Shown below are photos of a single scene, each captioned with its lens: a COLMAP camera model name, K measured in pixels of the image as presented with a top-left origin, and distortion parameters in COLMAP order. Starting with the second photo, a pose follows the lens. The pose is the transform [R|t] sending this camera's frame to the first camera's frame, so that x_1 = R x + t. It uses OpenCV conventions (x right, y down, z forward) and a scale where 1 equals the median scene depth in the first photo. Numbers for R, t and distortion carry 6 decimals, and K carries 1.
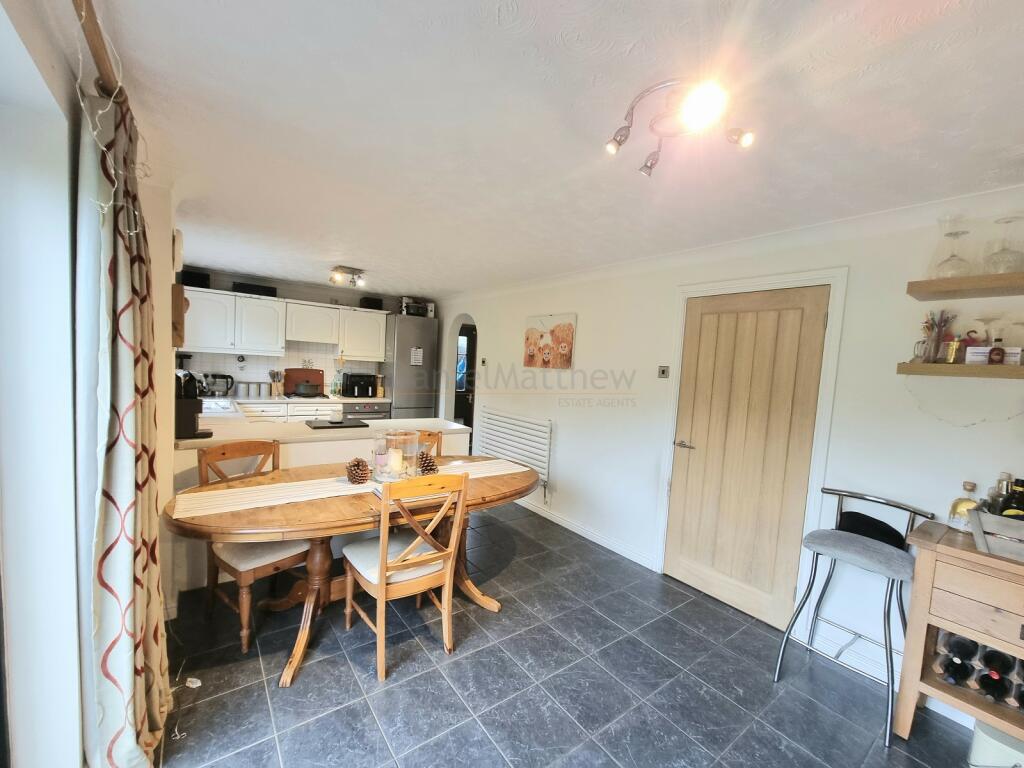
lens RADIAL K [[424.7, 0, 512.0], [0, 424.7, 384.0], [0, 0, 1]] dist [-0.000707, 0.000029]
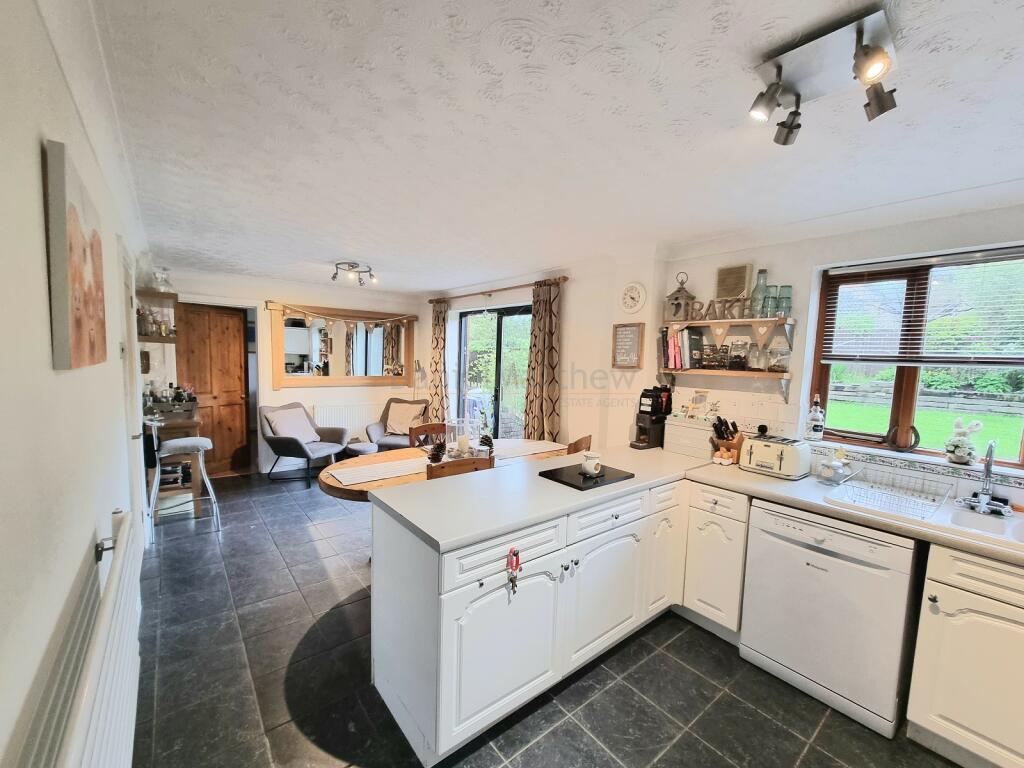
lens RADIAL K [[416.1, 0, 517.4], [0, 416.1, 392.0], [0, 0, 1]] dist [-0.000235, 0.000009]
pose [[-0.994351, -0.089034, -0.057778, -0.163744], [-0.095875, 0.986990, 0.129072, -0.069490], [0.045535, 0.133882, -0.989951, 1.046252]]
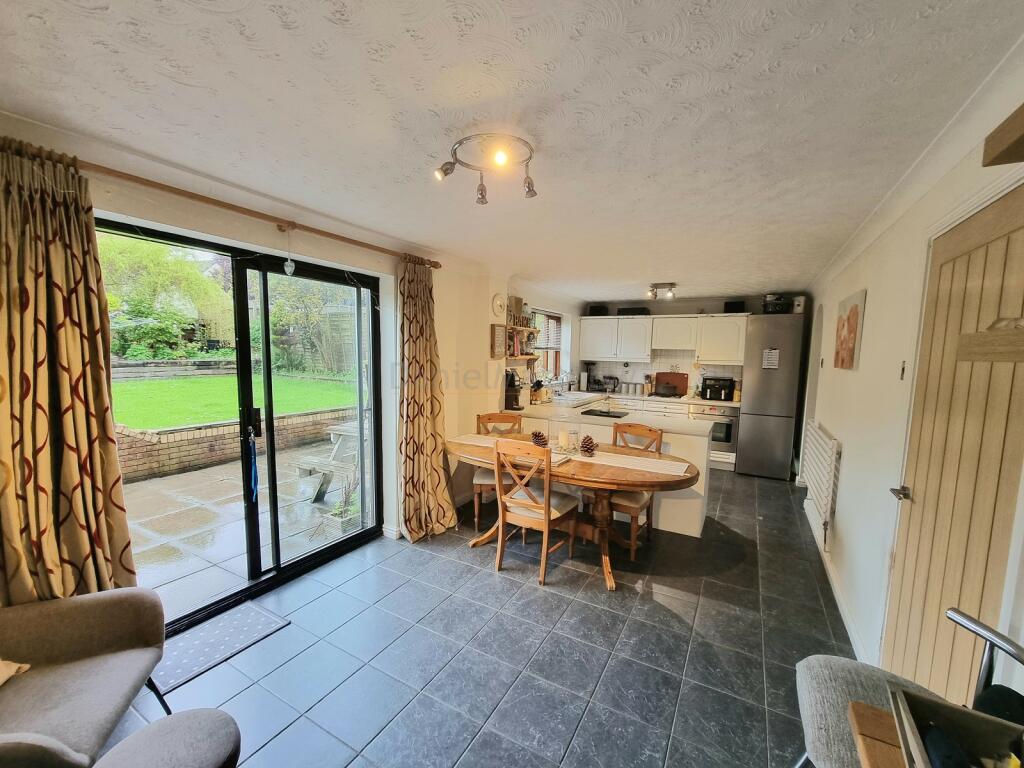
lens RADIAL K [[416.1, 0, 517.4], [0, 416.1, 392.0], [0, 0, 1]] dist [-0.000235, 0.000009]
pose [[0.413997, 0.039727, -0.909411, 0.401079], [-0.038679, 0.998913, 0.026029, 0.003948], [0.909456, 0.024399, 0.415083, 0.156514]]
